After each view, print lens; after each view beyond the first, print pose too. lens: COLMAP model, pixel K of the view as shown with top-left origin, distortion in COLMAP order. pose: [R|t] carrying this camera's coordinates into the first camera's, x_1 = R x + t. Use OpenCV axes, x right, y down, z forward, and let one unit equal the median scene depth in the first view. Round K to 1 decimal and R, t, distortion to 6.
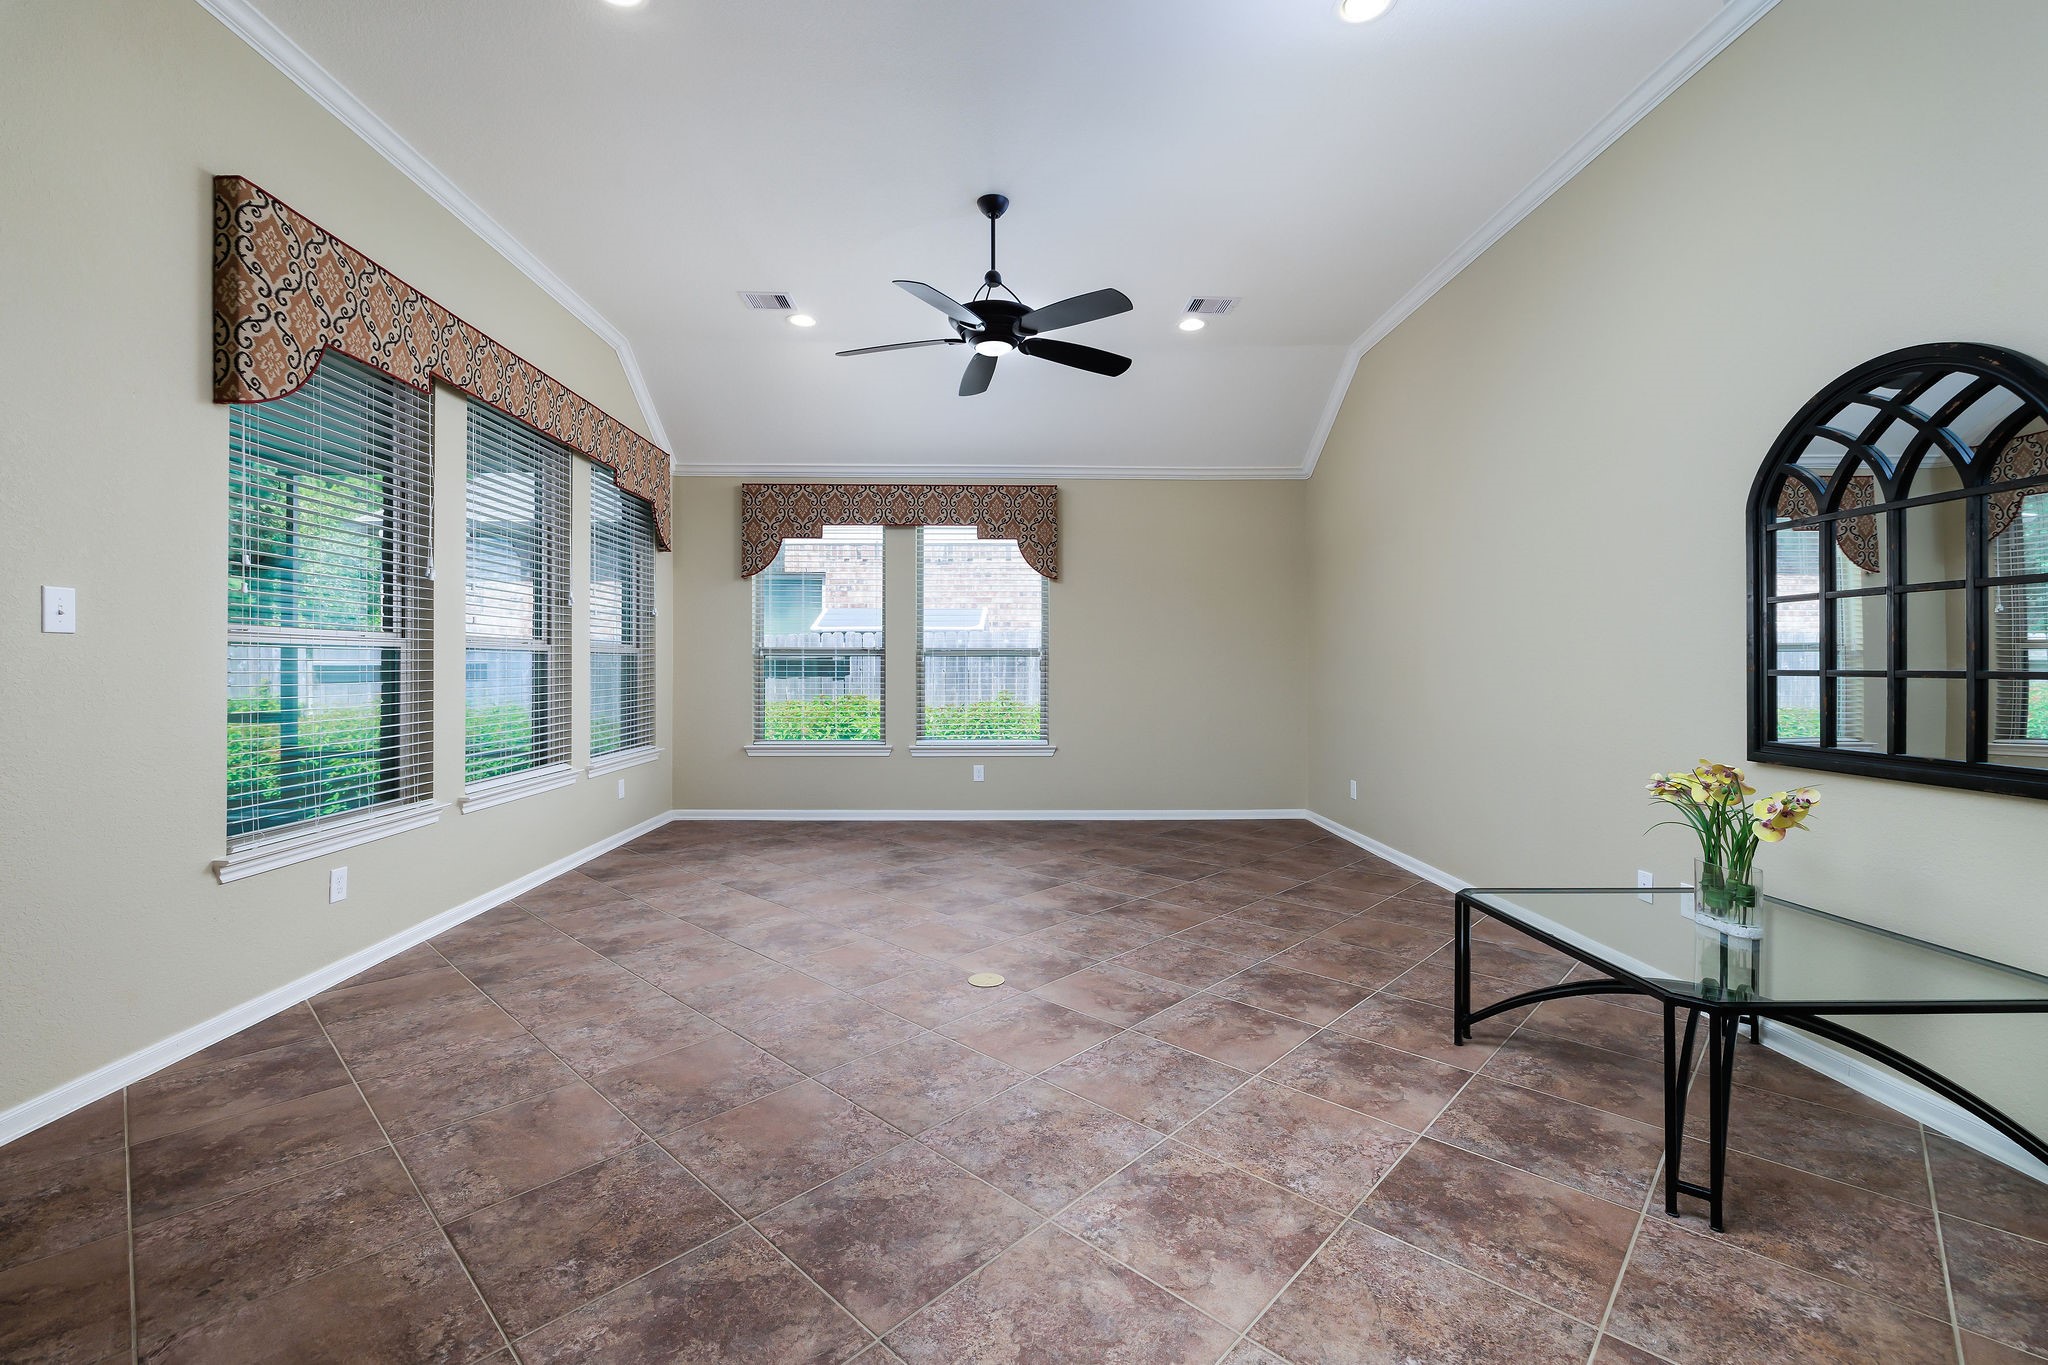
lens RADIAL K [[858.5, 0, 1027.2], [0, 858.5, 673.3], [0, 0, 1]] dist [-0.002669, 0.000114]
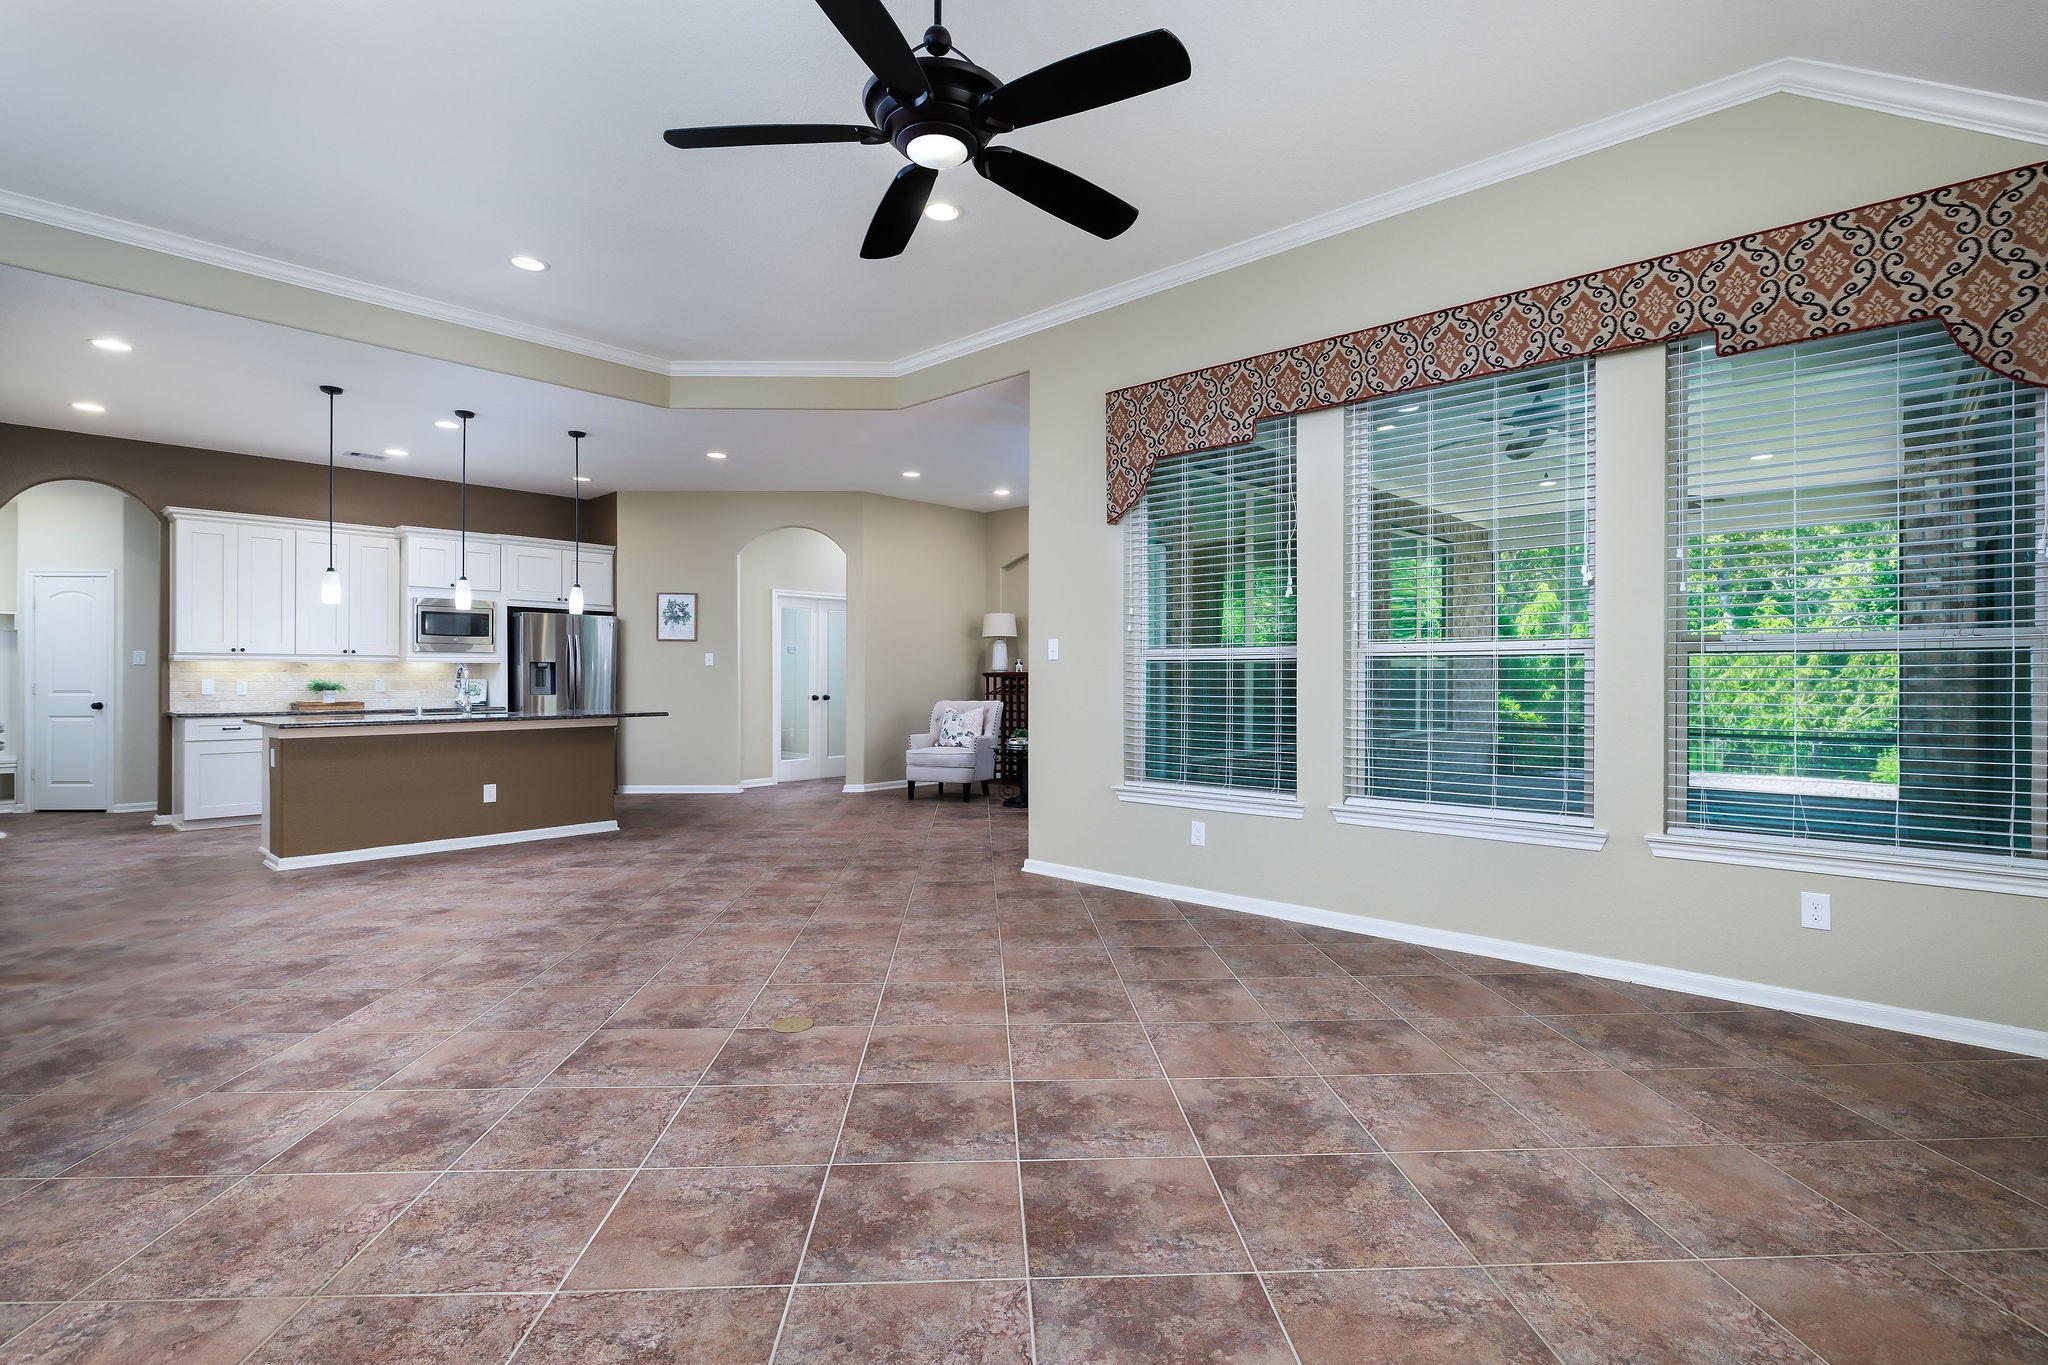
lens RADIAL K [[989.8, 0, 1020.6], [0, 989.8, 671.4], [0, 0, 1]] dist [0.001831, 0.000502]
pose [[-0.712201, -0.002002, -0.701973, 0.553706], [-0.005496, 0.999981, 0.002724, -0.017551], [0.701954, 0.005798, -0.712199, 2.066556]]
